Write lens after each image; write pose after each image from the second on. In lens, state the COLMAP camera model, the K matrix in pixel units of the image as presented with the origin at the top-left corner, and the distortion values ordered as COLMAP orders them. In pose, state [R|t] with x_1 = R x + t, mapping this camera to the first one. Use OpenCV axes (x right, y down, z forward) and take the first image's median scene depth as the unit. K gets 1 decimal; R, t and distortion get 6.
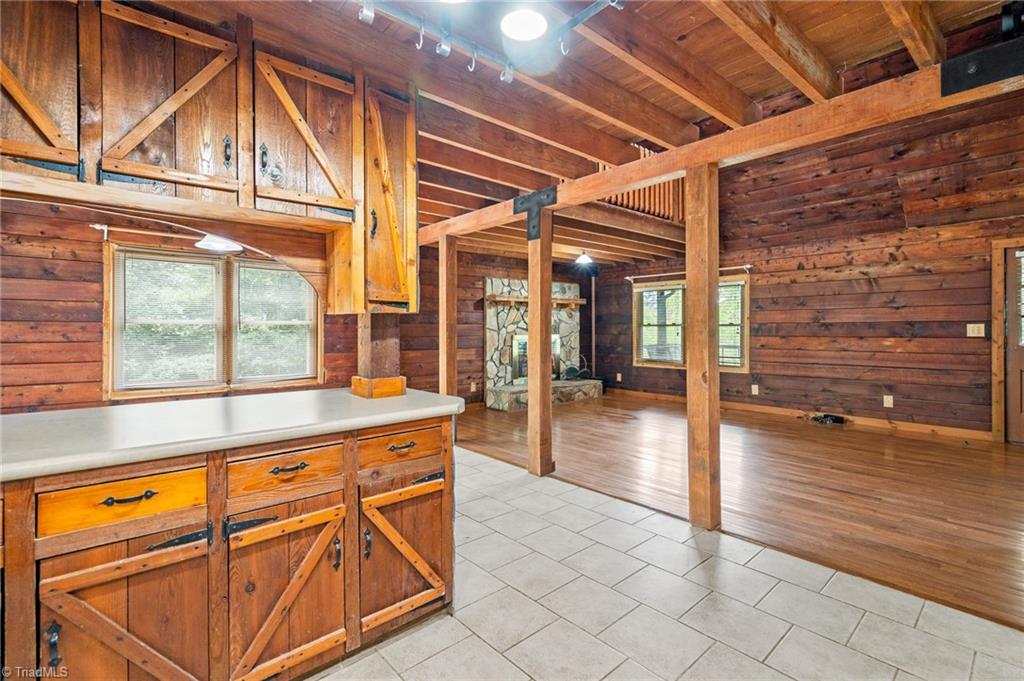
lens RADIAL K [[467.3, 0, 514.8], [0, 467.3, 326.1], [0, 0, 1]] dist [-0.003297, 0.001702]
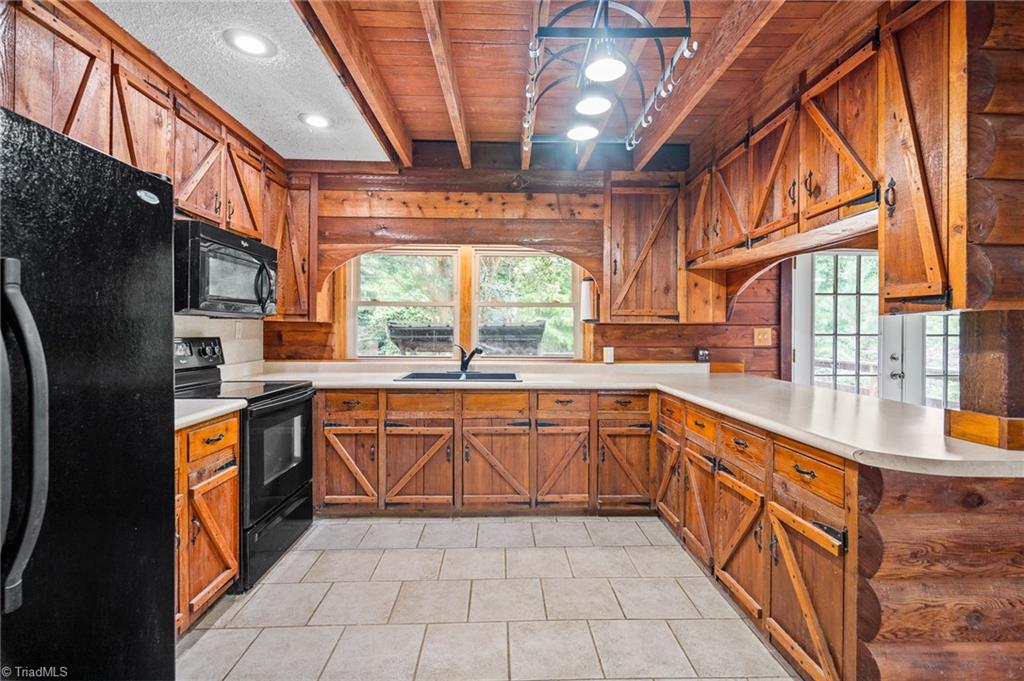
lens RADIAL K [[467.3, 0, 514.1], [0, 467.3, 337.7], [0, 0, 1]] dist [-0.003297, 0.001702]
pose [[-0.639514, 0.007947, -0.768738, 0.195360], [0.000017, 0.999947, 0.010324, 0.000066], [0.768779, 0.006590, -0.639480, 0.289862]]
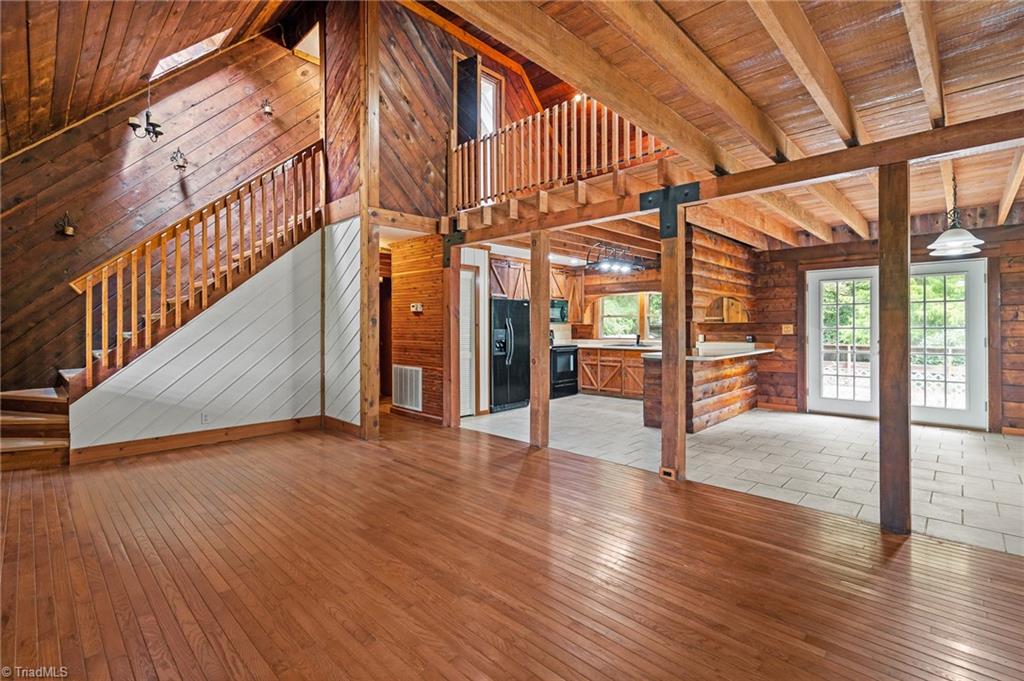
lens RADIAL K [[467.3, 0, 511.7], [0, 467.3, 329.7], [0, 0, 1]] dist [-0.003297, 0.001702]
pose [[-0.996755, 0.003115, -0.080438, 0.259234], [0.003261, 0.999993, -0.001680, 0.004928], [0.080432, -0.001937, -0.996758, 1.076371]]
